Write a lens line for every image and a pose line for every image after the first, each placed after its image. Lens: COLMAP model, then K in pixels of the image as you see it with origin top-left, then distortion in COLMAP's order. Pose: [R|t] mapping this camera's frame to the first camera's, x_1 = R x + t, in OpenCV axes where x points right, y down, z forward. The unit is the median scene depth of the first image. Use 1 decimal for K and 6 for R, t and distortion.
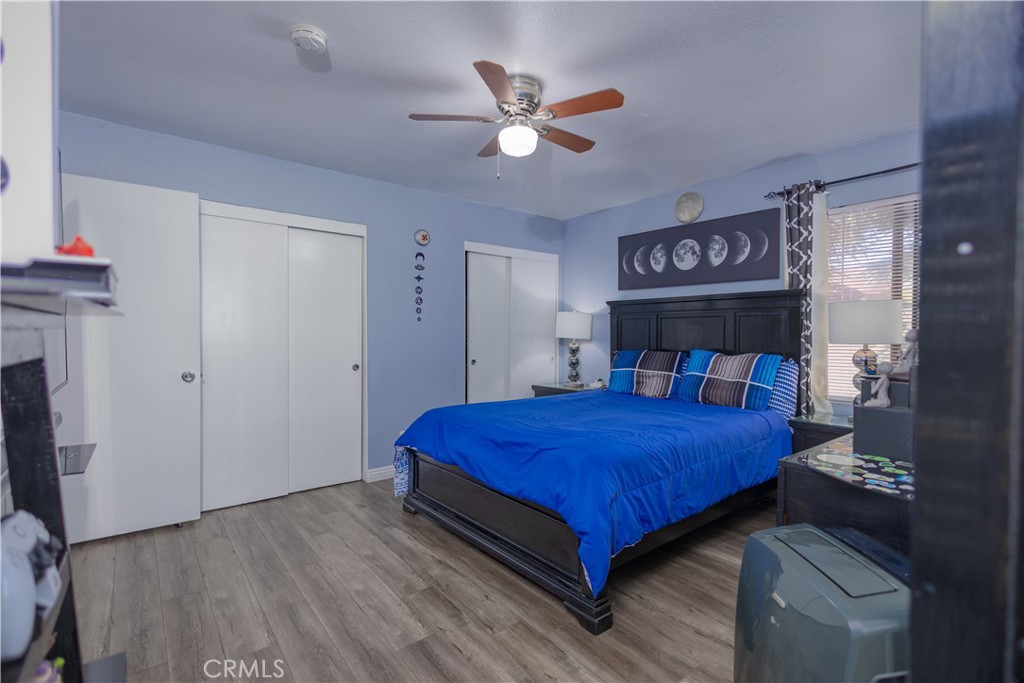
lens RADIAL K [[468.8, 0, 509.5], [0, 468.8, 338.9], [0, 0, 1]] dist [0.015010, -0.002976]
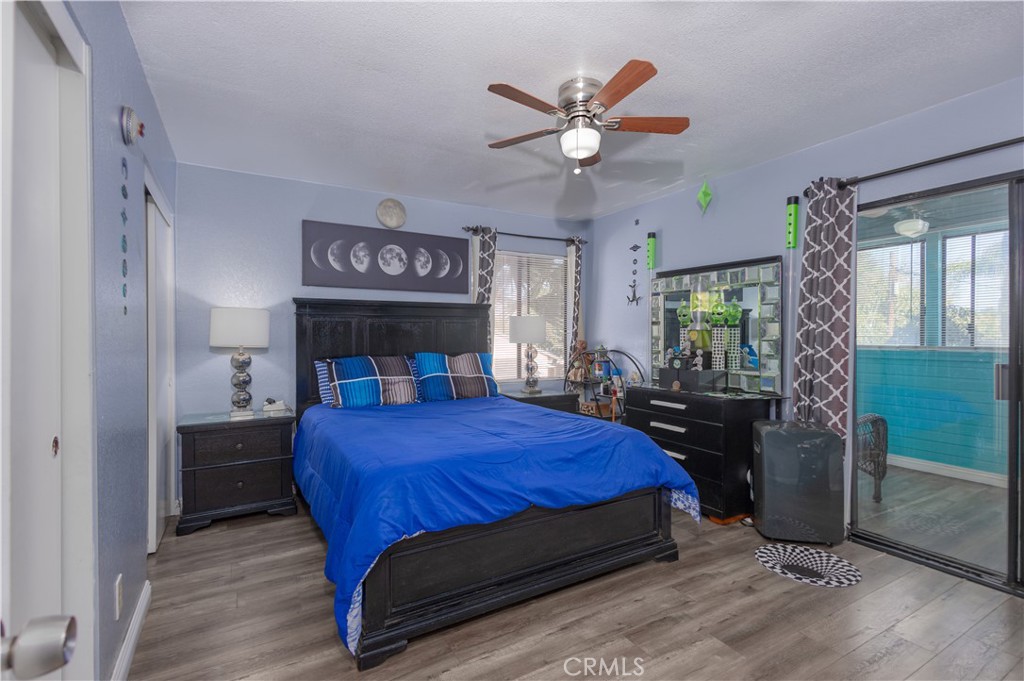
lens RADIAL K [[468.8, 0, 507.2], [0, 468.8, 339.3], [0, 0, 1]] dist [0.015010, -0.002976]
pose [[0.160703, -0.011231, 0.986939, -0.646073], [0.018228, 0.999798, 0.008409, -0.013870], [-0.986834, 0.016638, 0.160875, 0.660453]]
